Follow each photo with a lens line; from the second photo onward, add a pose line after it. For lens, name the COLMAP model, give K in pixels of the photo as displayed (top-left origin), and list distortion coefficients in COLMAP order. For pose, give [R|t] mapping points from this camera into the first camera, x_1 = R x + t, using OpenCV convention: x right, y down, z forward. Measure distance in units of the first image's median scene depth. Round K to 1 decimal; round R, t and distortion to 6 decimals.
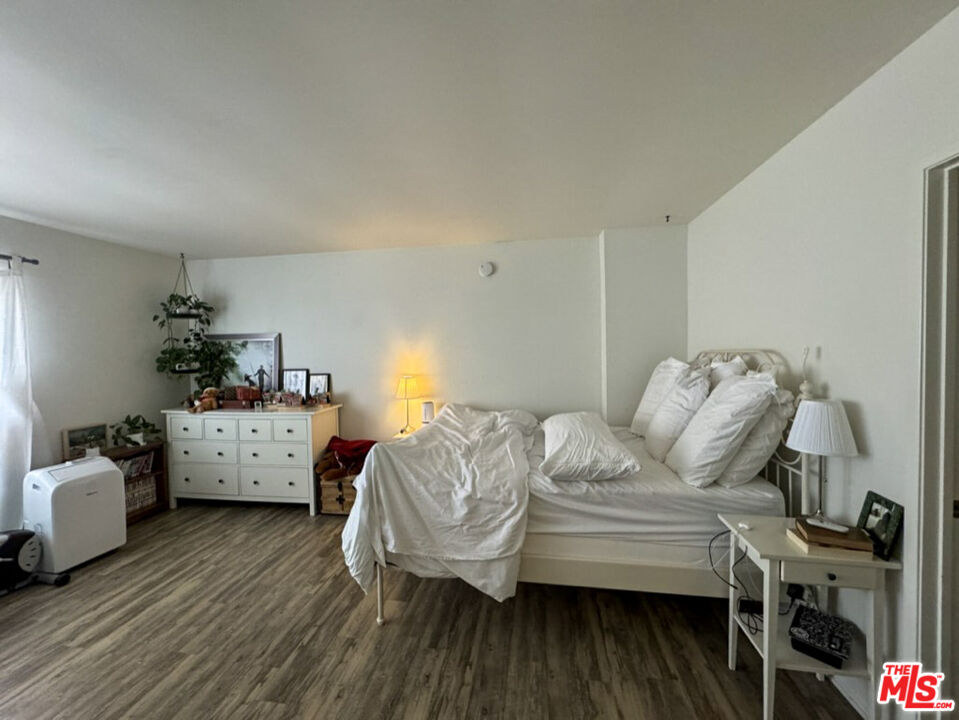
lens RADIAL K [[395.4, 0, 479.5], [0, 395.4, 360.0], [0, 0, 1]] dist [-0.000450, 0.000056]
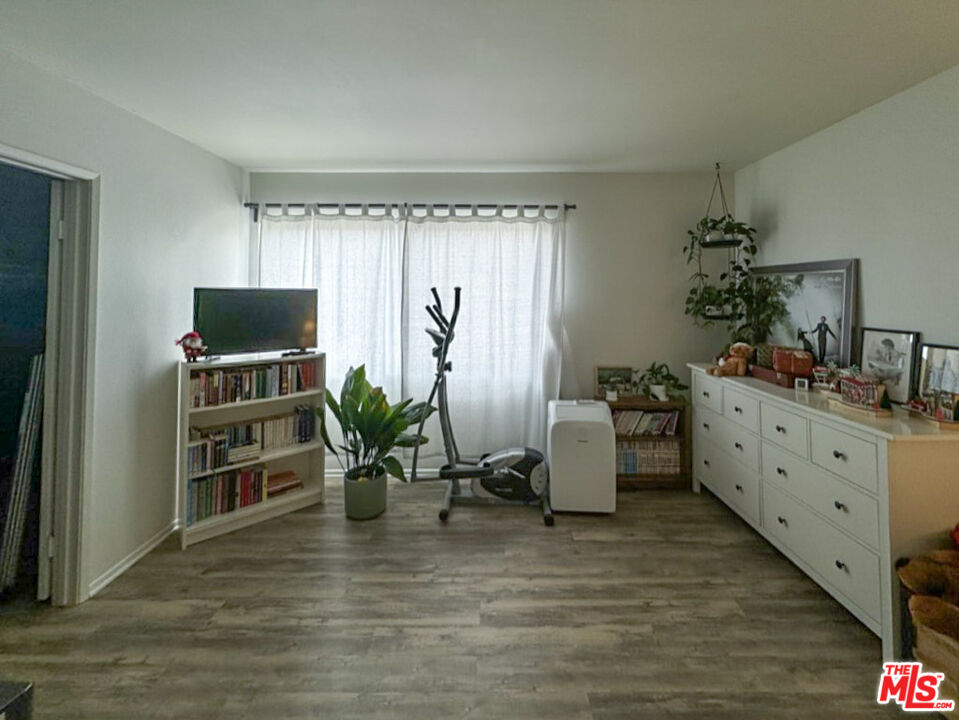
lens RADIAL K [[406.3, 0, 480.0], [0, 406.3, 281.0], [0, 0, 1]] dist [-0.000923, -0.000124]
pose [[0.157866, -0.011763, -0.987390, -0.048237], [-0.030731, 0.999386, -0.016820, -0.014106], [0.986982, 0.032998, 0.157407, 0.453224]]
